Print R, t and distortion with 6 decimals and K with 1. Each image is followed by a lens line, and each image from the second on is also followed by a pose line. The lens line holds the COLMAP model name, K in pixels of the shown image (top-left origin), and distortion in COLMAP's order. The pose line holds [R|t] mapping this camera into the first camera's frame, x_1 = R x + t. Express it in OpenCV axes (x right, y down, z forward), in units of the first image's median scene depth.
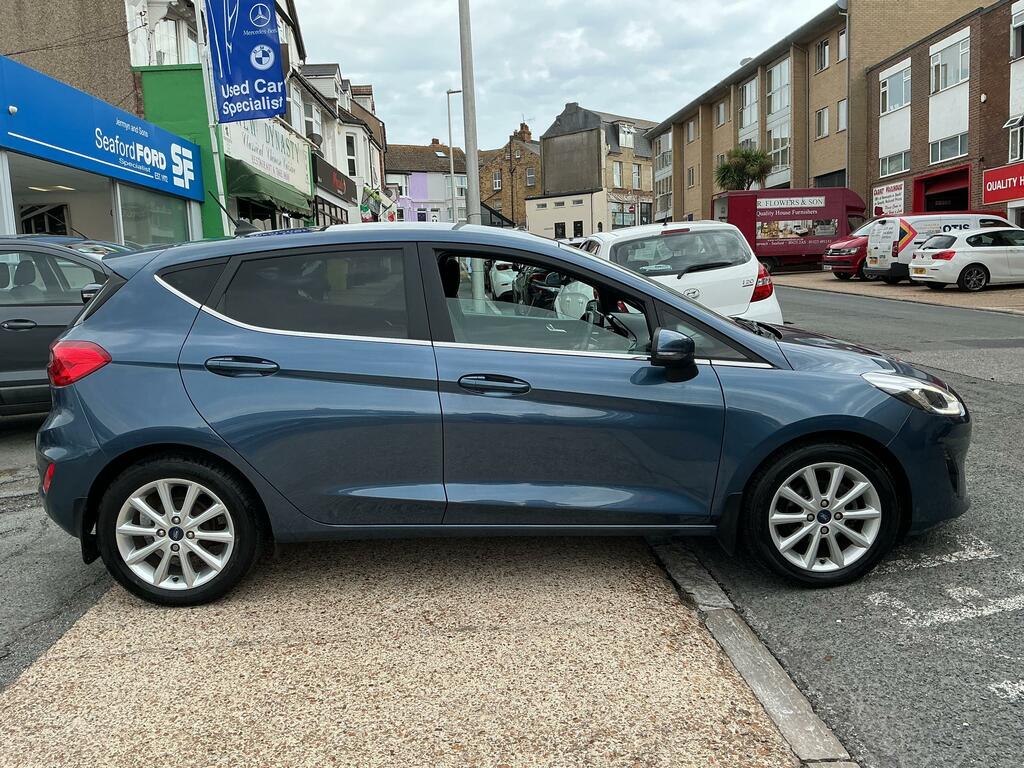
lens RADIAL K [[833.3, 0, 501.5], [0, 833.3, 384.1], [0, 0, 1]] dist [-0.008744, -0.020354]
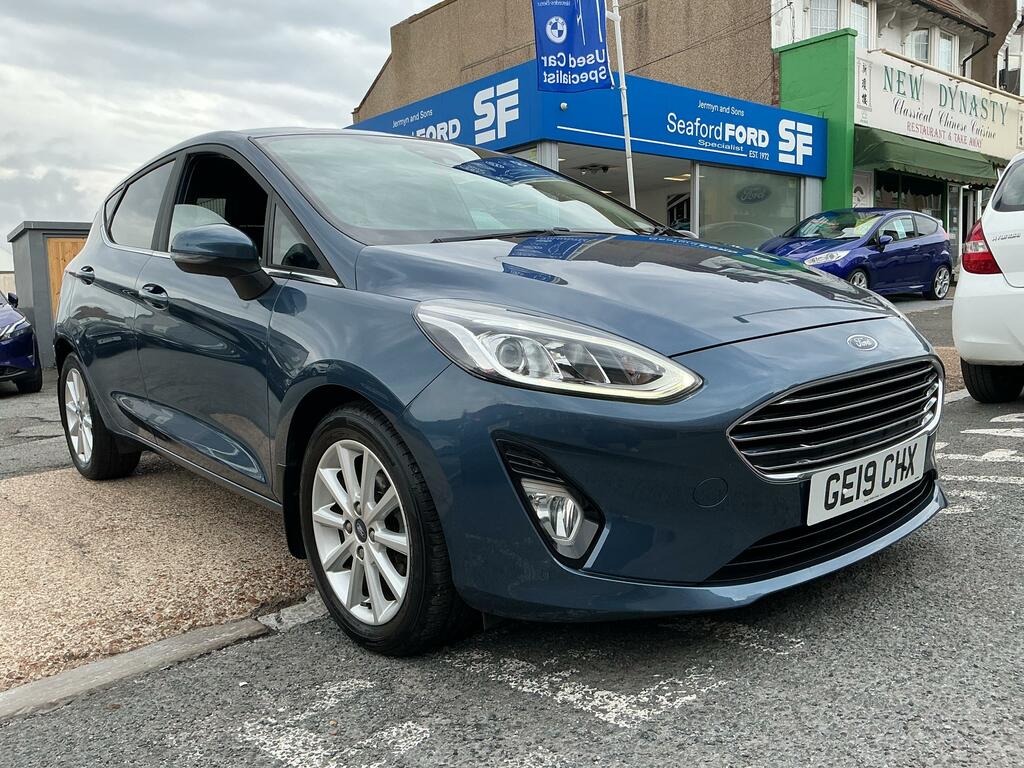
lens RADIAL K [[833.3, 0, 501.5], [0, 833.3, 384.1], [0, 0, 1]] dist [-0.008744, -0.020354]
pose [[0.633711, 0.093470, -0.767902, 0.192754], [-0.088538, 0.994914, 0.048036, 0.002992], [0.768486, 0.037547, 0.638764, 0.145676]]
